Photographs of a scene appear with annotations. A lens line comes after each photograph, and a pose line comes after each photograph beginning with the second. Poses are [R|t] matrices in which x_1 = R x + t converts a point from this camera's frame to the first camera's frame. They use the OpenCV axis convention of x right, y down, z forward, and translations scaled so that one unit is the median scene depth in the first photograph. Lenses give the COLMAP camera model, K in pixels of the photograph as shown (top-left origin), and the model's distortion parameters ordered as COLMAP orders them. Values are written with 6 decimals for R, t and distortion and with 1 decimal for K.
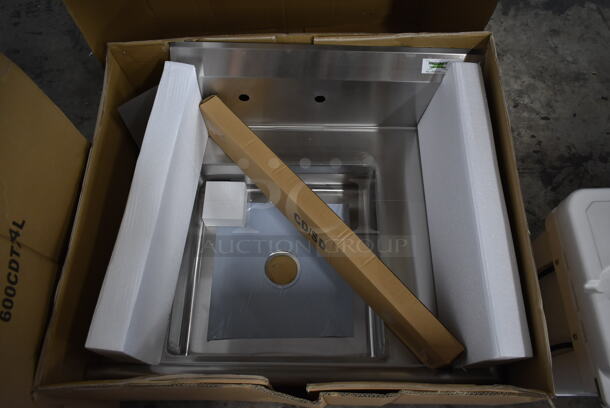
lens RADIAL K [[464.1, 0, 305.0], [0, 464.1, 204.0], [0, 0, 1]] dist [-0.004019, 0.000054]
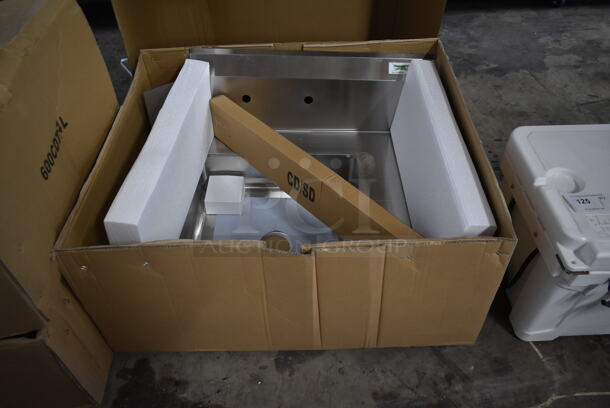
lens RADIAL K [[464.1, 0, 305.0], [0, 464.1, 204.0], [0, 0, 1]] dist [-0.004019, 0.000054]
pose [[0.999629, -0.000969, 0.027237, -0.009821], [0.009924, 0.943703, -0.330645, 0.404731], [-0.025383, 0.330793, 0.943362, -0.058101]]
